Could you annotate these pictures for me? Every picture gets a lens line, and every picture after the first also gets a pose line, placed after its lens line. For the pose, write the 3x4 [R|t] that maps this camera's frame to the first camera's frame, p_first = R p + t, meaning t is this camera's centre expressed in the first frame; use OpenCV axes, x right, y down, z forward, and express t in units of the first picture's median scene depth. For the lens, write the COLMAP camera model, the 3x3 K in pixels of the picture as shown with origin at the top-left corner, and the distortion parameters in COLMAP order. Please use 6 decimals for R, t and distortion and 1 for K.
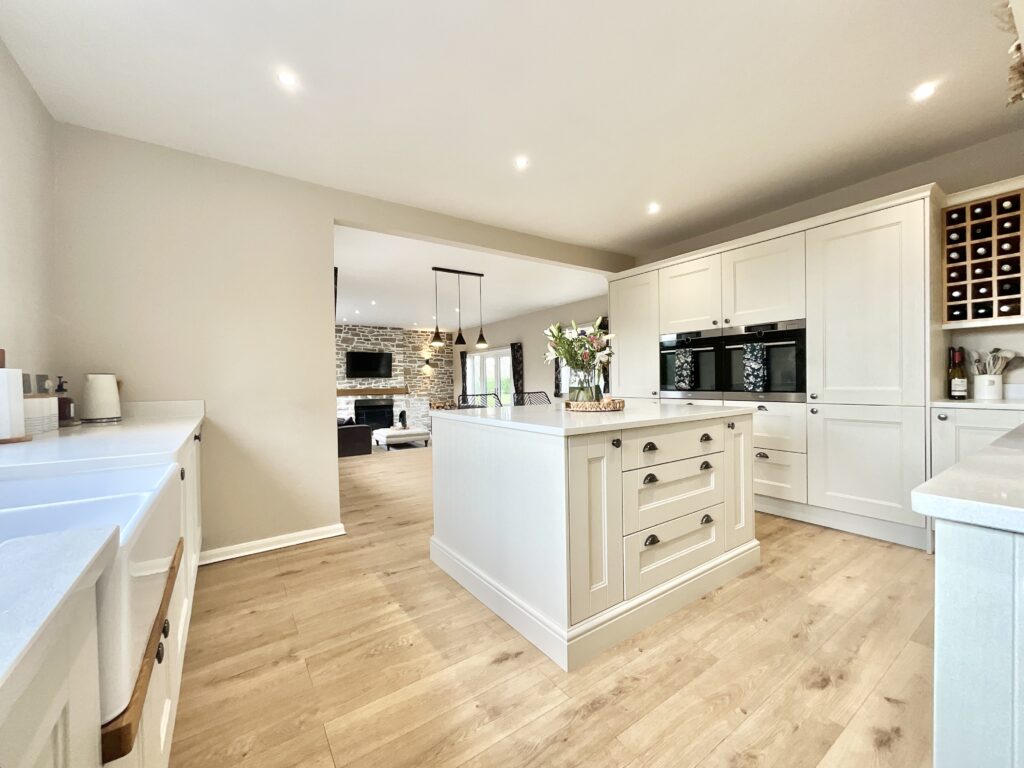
lens RADIAL K [[419.3, 0, 510.4], [0, 419.3, 383.2], [0, 0, 1]] dist [0.000232, -0.000010]
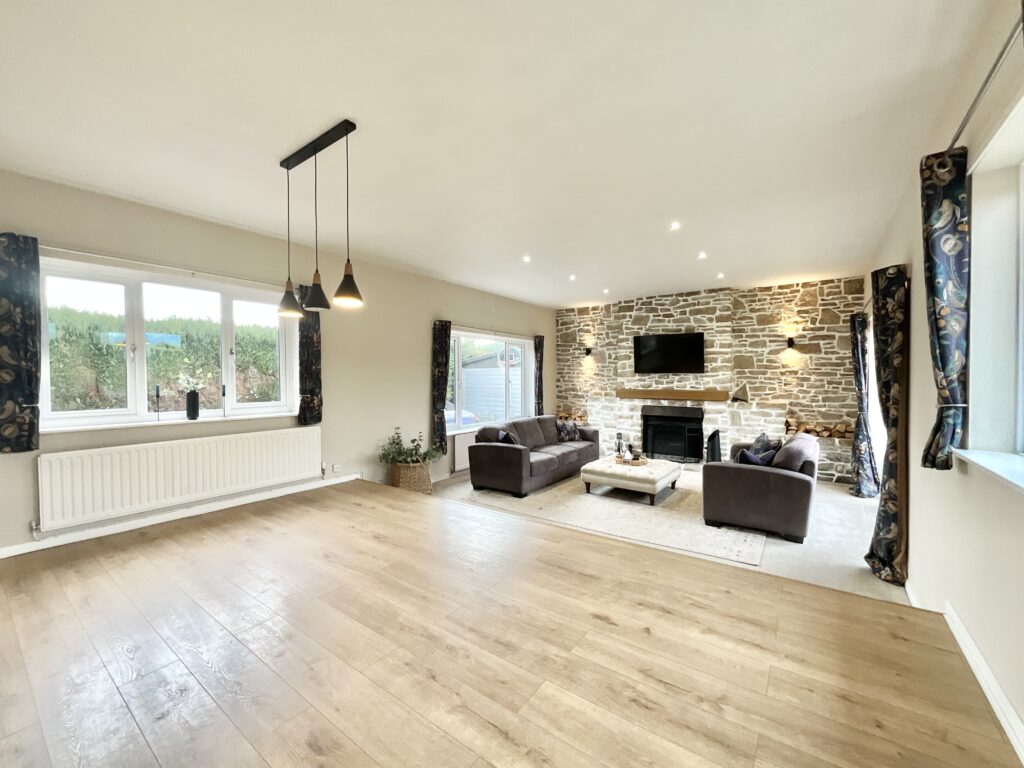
lens RADIAL K [[419.3, 0, 511.4], [0, 419.3, 380.7], [0, 0, 1]] dist [0.000232, -0.000010]
pose [[0.322071, 0.019243, -0.946520, 0.196753], [-0.009975, 0.999807, 0.016932, -0.009317], [0.946663, 0.003989, 0.322200, 0.533355]]
